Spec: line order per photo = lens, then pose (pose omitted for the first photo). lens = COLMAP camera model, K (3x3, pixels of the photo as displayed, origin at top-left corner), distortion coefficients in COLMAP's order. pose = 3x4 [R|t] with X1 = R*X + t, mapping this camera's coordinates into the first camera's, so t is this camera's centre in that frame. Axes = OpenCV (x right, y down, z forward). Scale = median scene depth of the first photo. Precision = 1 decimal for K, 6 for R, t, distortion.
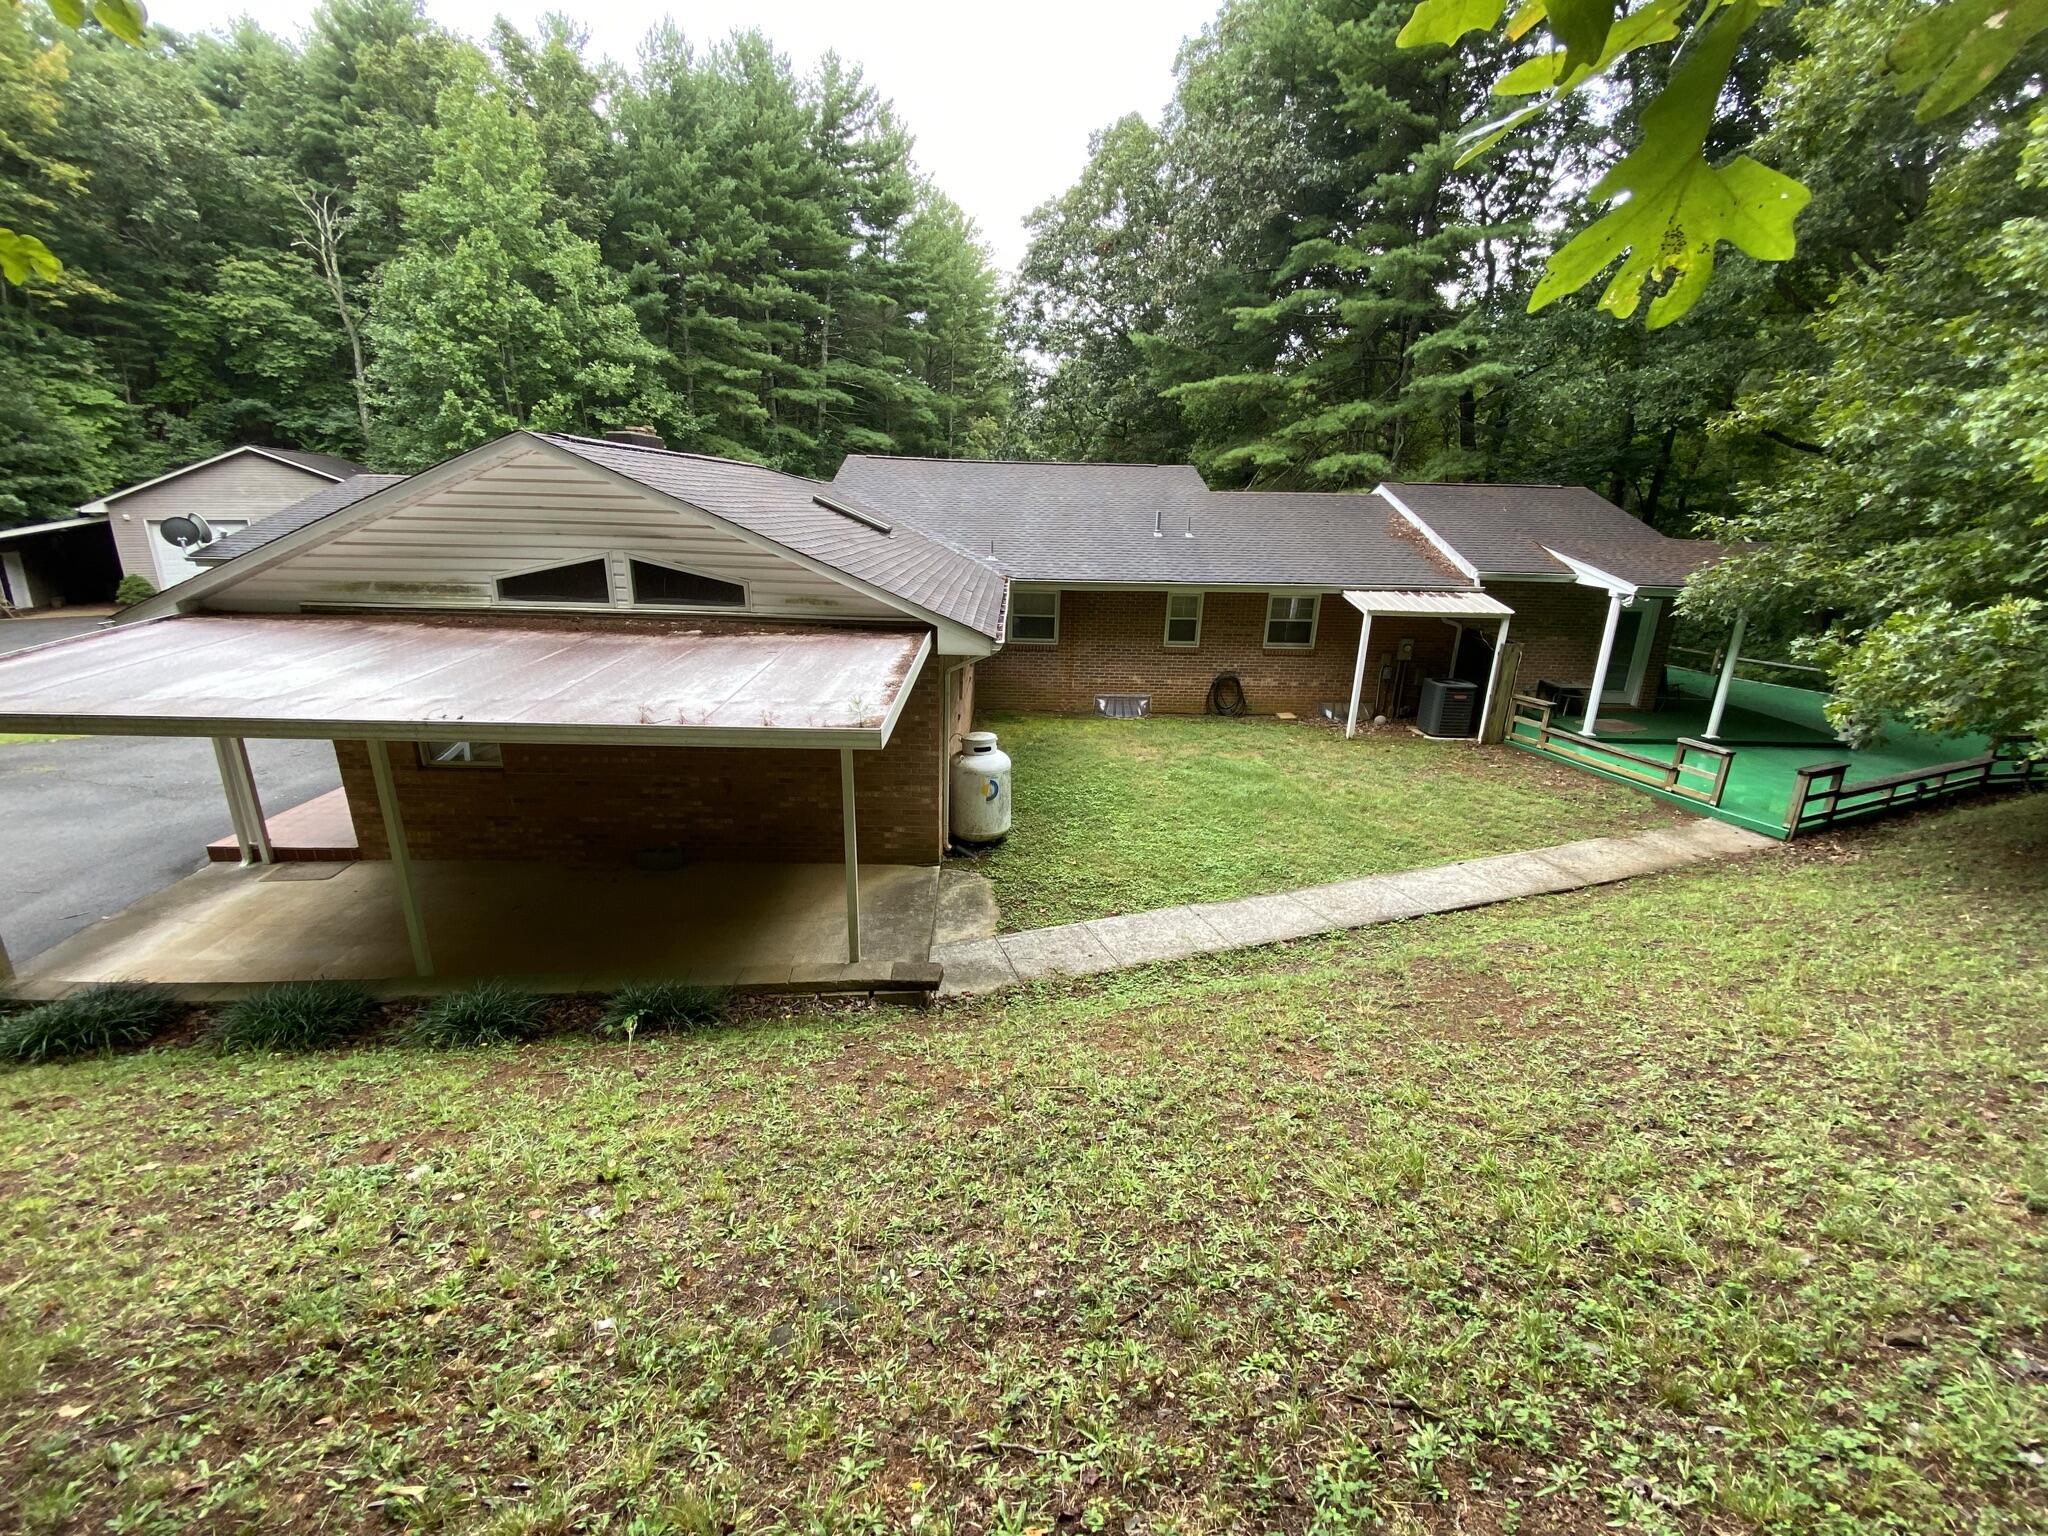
lens RADIAL K [[826.1, 0, 1024.0], [0, 826.1, 768.0], [0, 0, 1]] dist [0.012108, -0.017263]
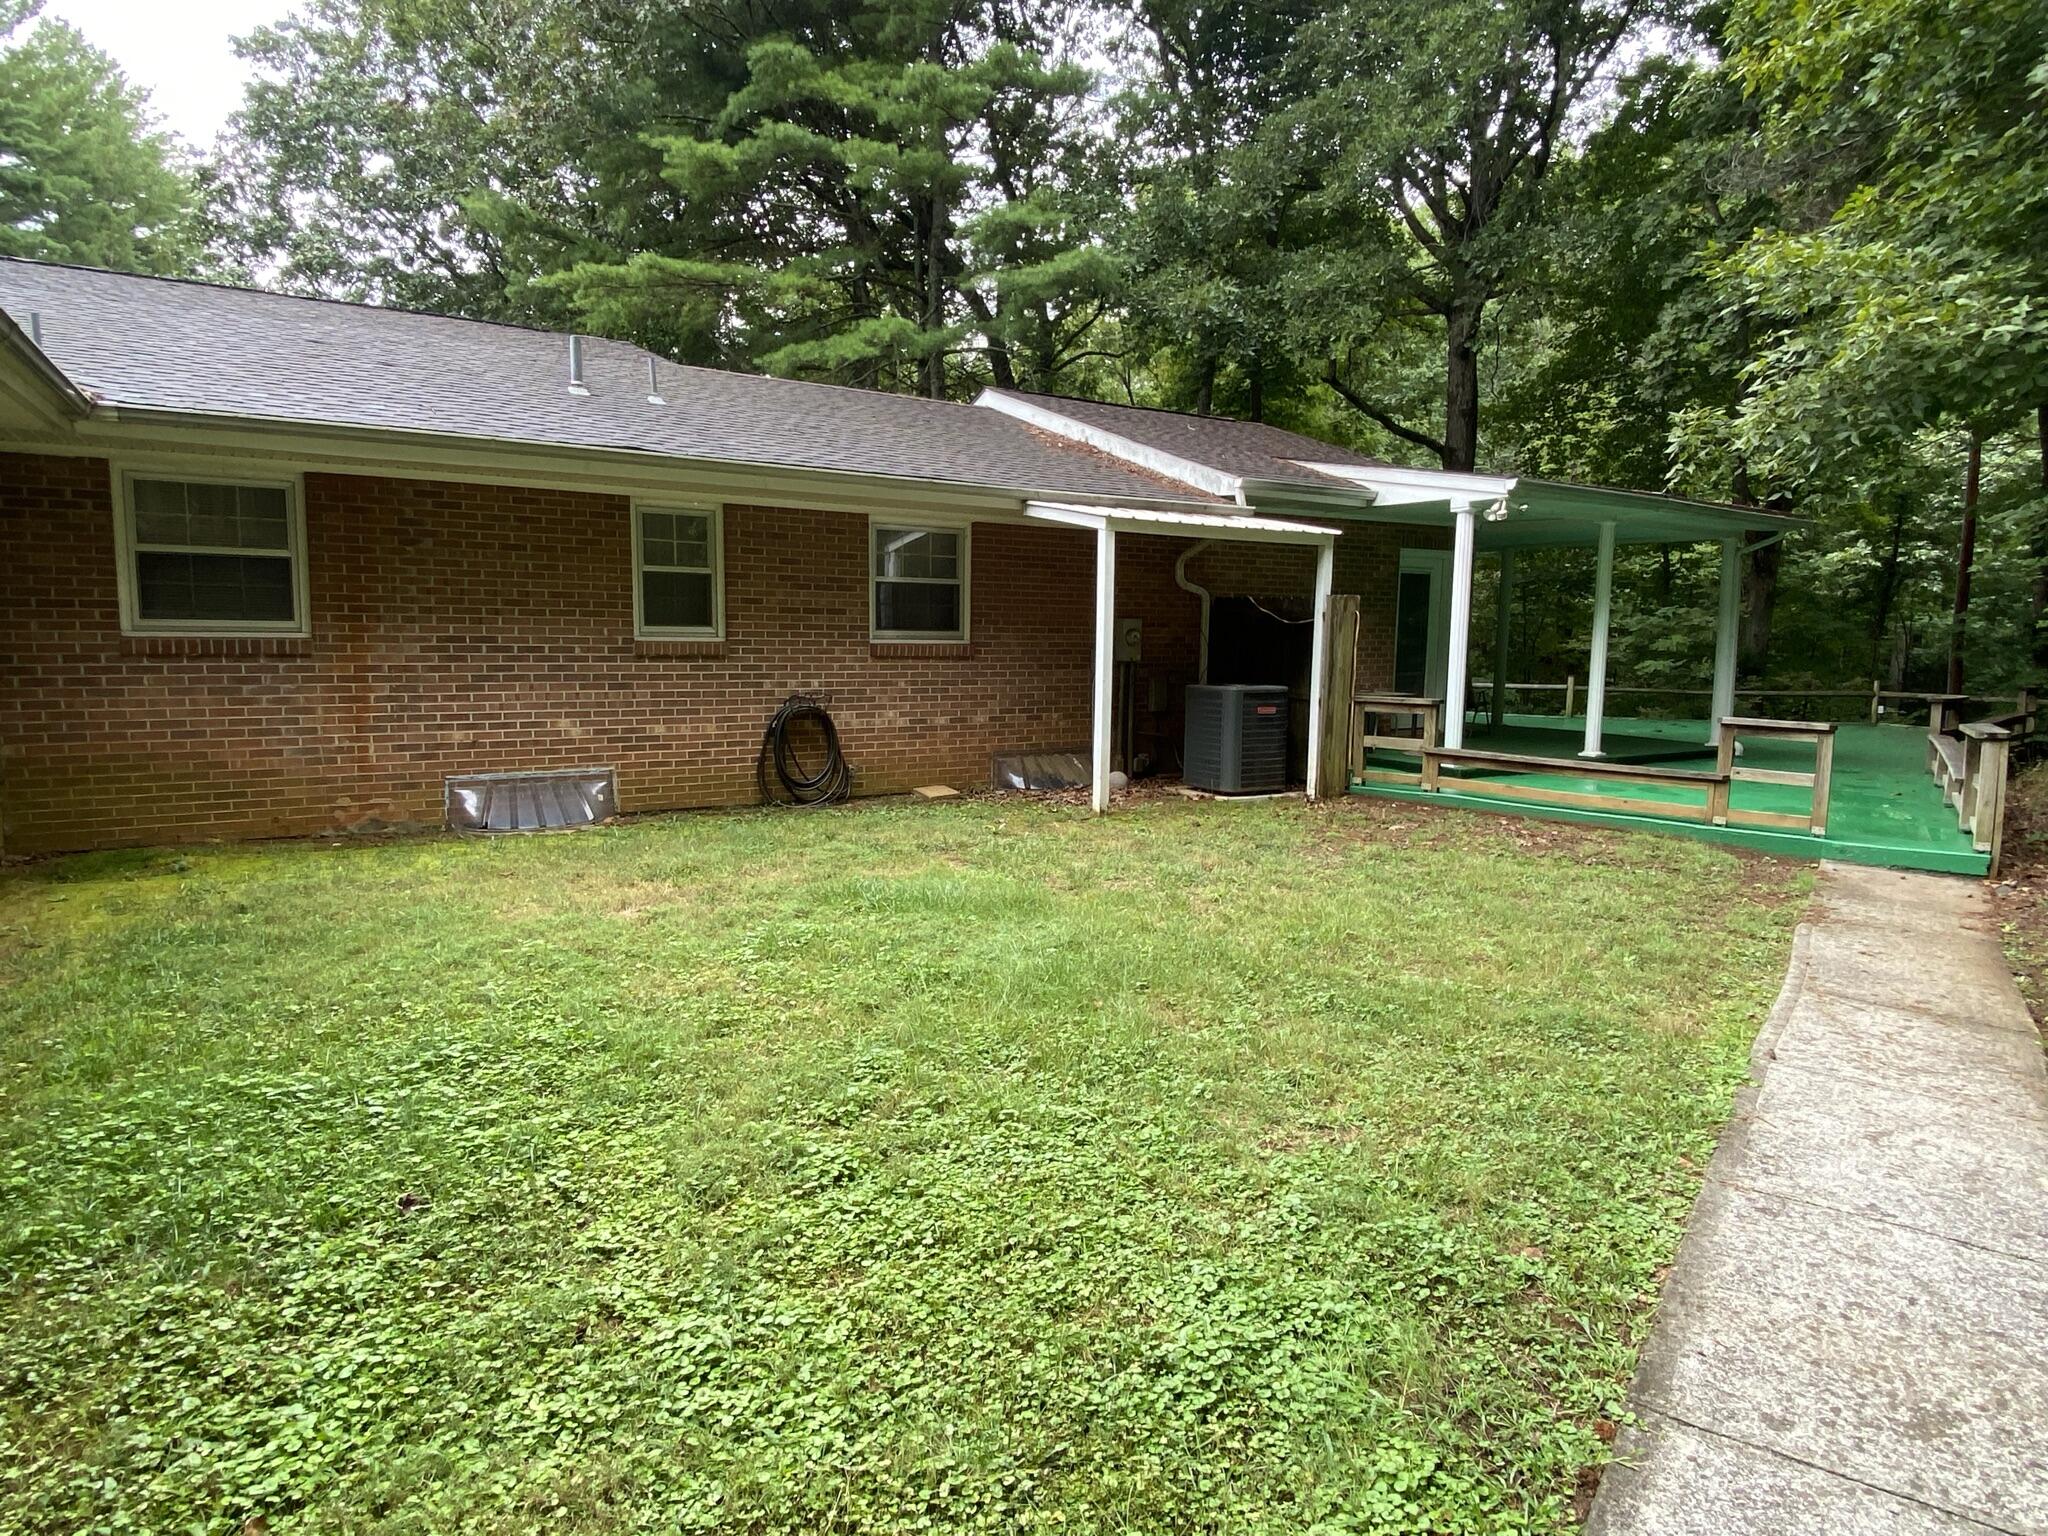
lens RADIAL K [[1151.7, 0, 1019.0], [0, 1151.7, 762.2], [0, 0, 1]] dist [0.080993, -0.091700]
pose [[0.857138, -0.074445, 0.509678, 0.045078], [0.165491, 0.976840, -0.135630, 0.013720], [-0.487777, 0.200601, 0.849607, 0.498018]]
